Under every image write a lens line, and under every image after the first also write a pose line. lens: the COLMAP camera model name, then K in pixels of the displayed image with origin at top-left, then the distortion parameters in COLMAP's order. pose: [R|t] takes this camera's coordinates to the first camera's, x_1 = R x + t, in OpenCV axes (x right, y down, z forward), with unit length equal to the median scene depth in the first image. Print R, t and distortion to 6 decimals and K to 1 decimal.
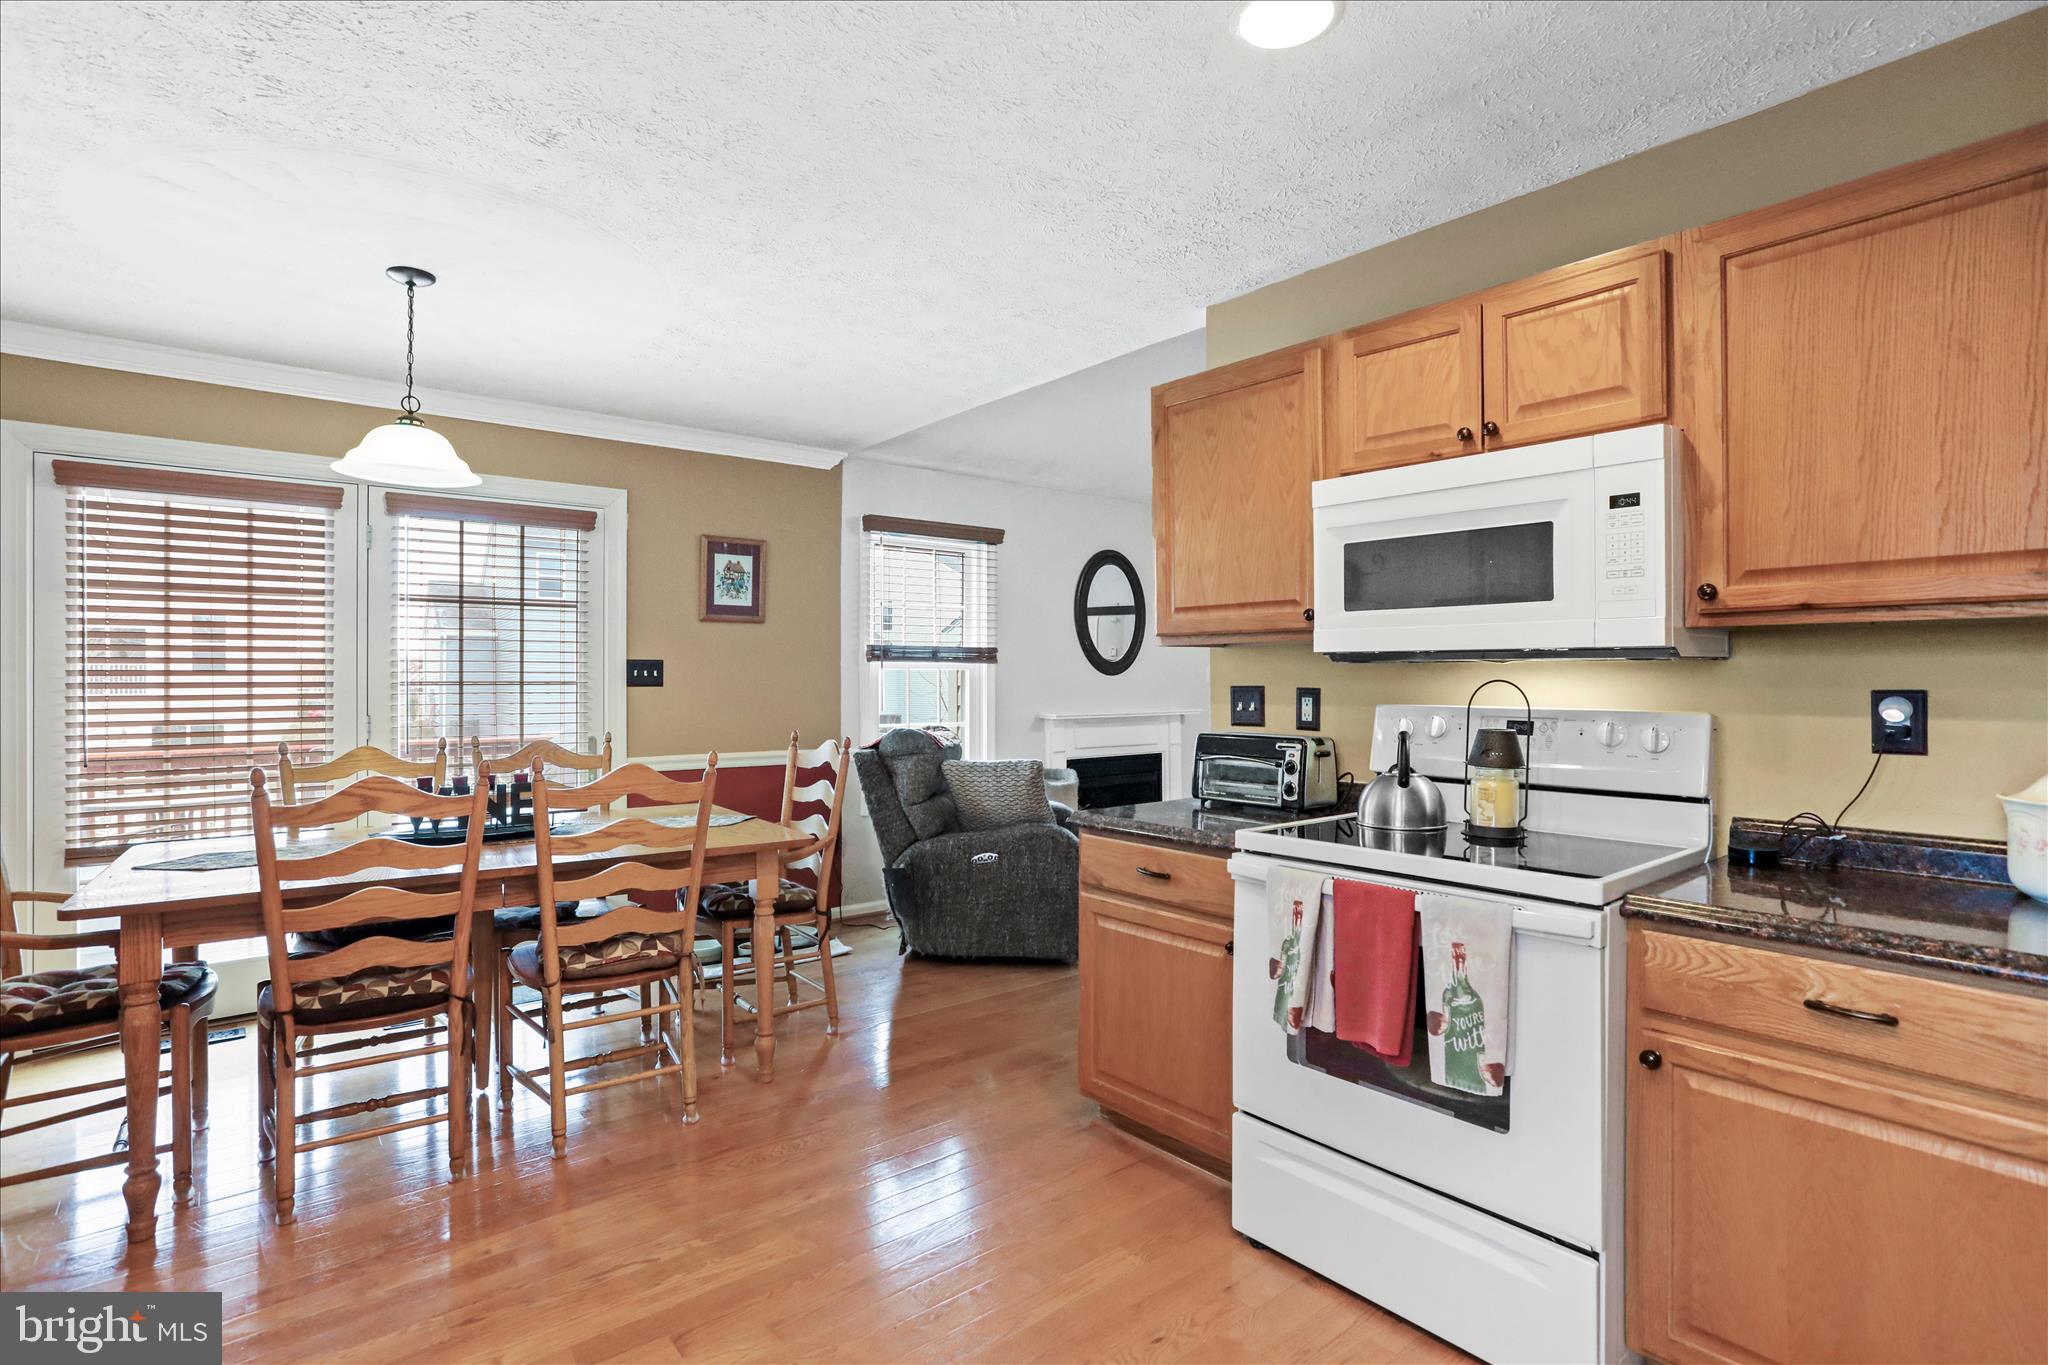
lens RADIAL K [[1004.8, 0, 1025.4], [0, 1004.8, 685.4], [0, 0, 1]] dist [-0.057102, 0.034235]
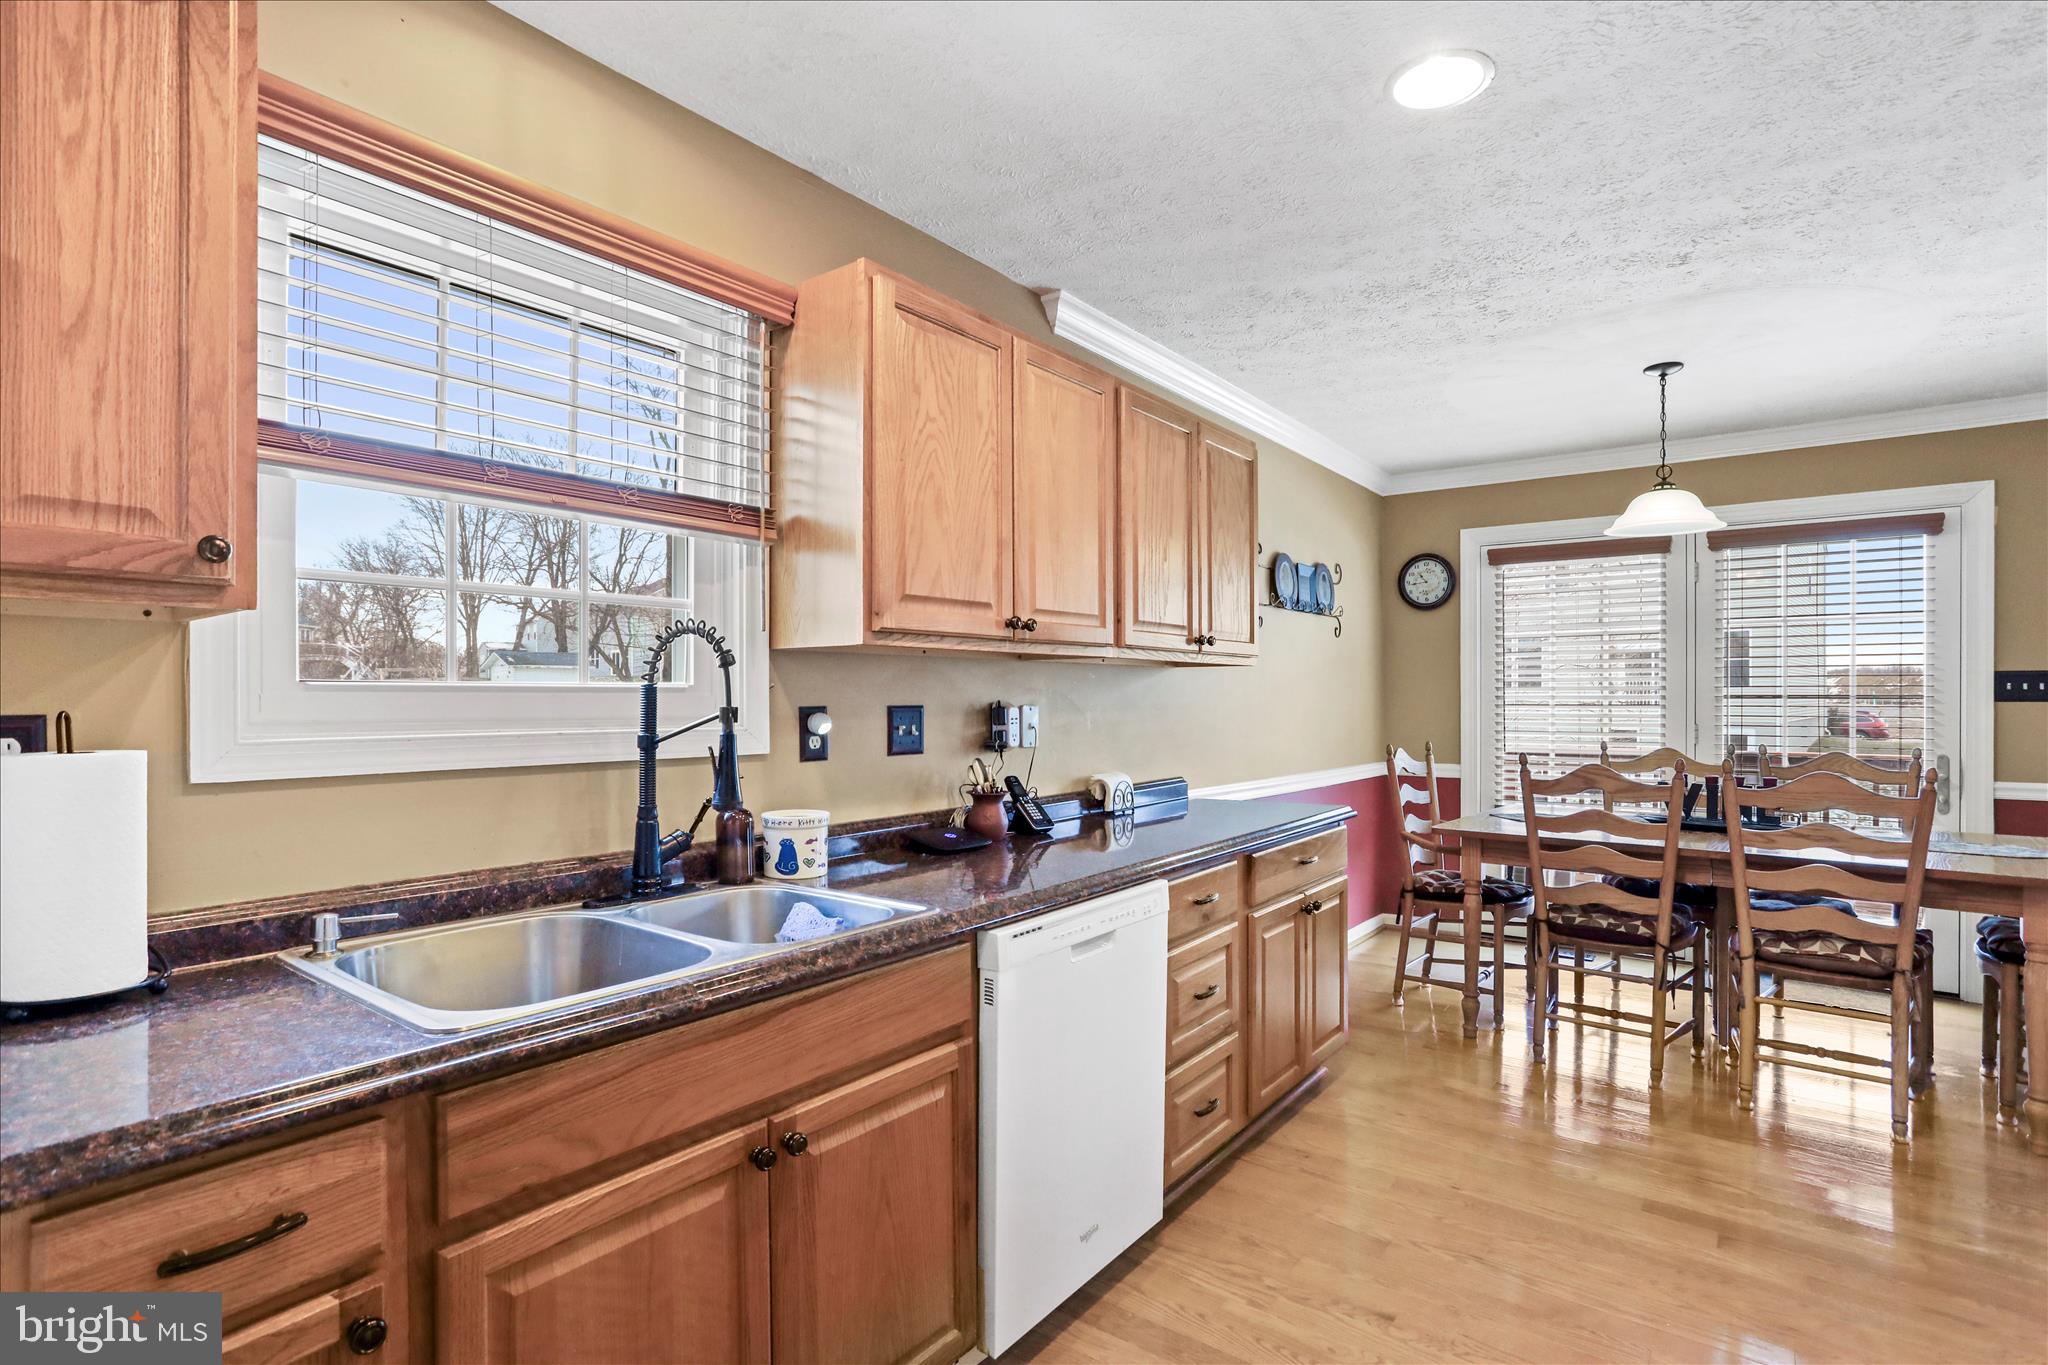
lens RADIAL K [[1034.4, 0, 1032.5], [0, 1034.4, 689.5], [0, 0, 1]] dist [-0.056997, 0.028891]
pose [[0.234025, -0.001505, -0.972229, 0.464355], [-0.006887, 0.999971, -0.003206, -0.000312], [0.972206, 0.007446, 0.234008, -0.079704]]
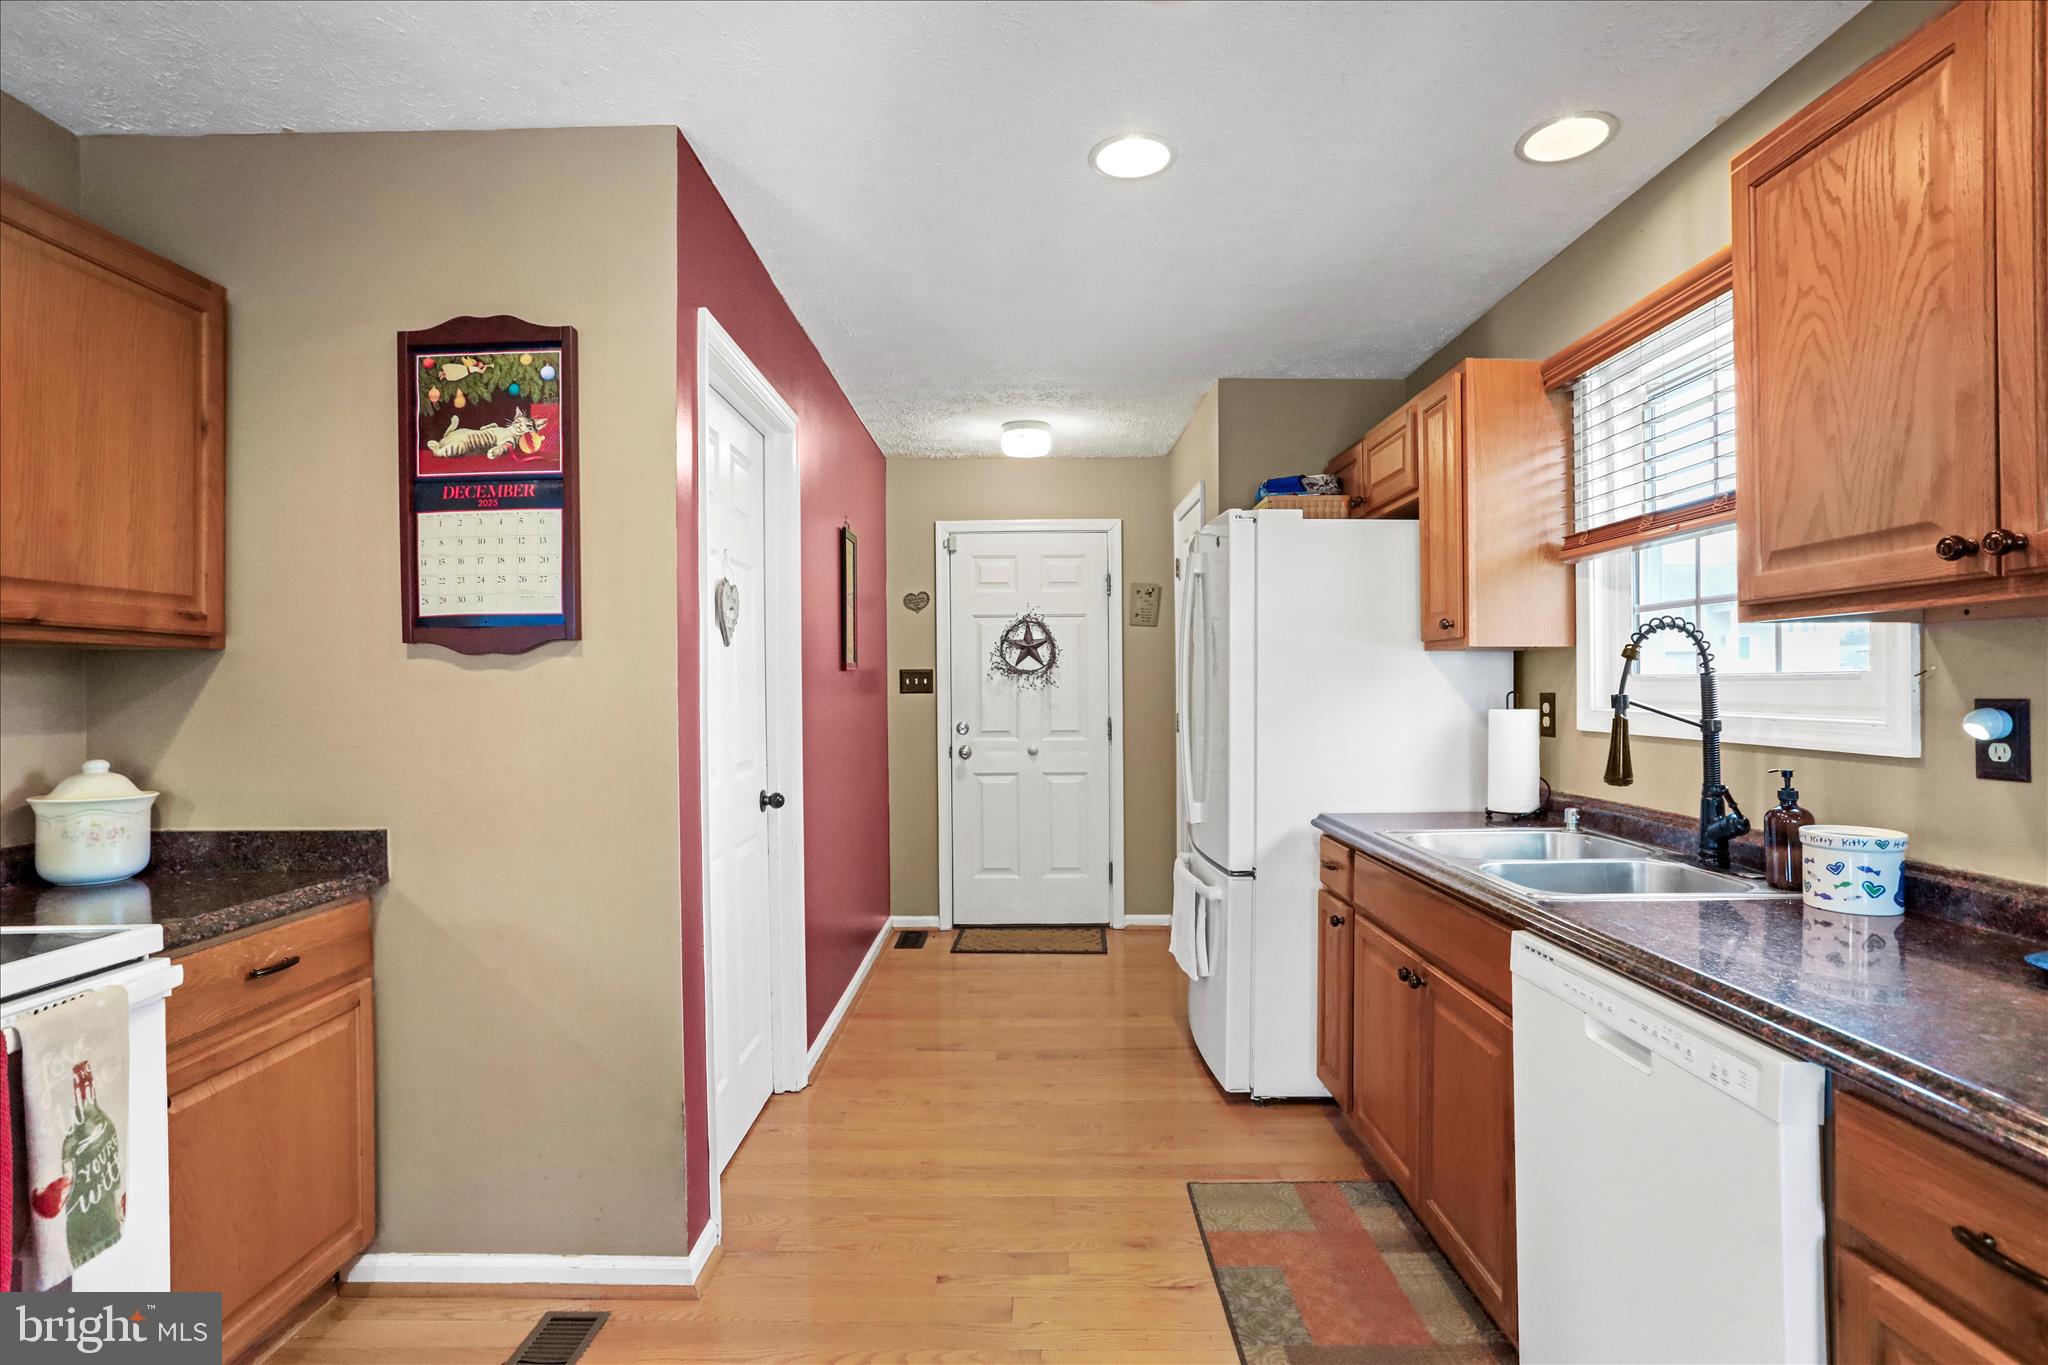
lens RADIAL K [[1004.8, 0, 1025.4], [0, 1004.8, 685.4], [0, 0, 1]] dist [-0.057102, 0.034235]
pose [[-0.766082, 0.009599, 0.642672, -0.370093], [0.013732, 0.999905, 0.001435, -0.004021], [-0.642597, 0.009925, -0.766140, 0.739745]]
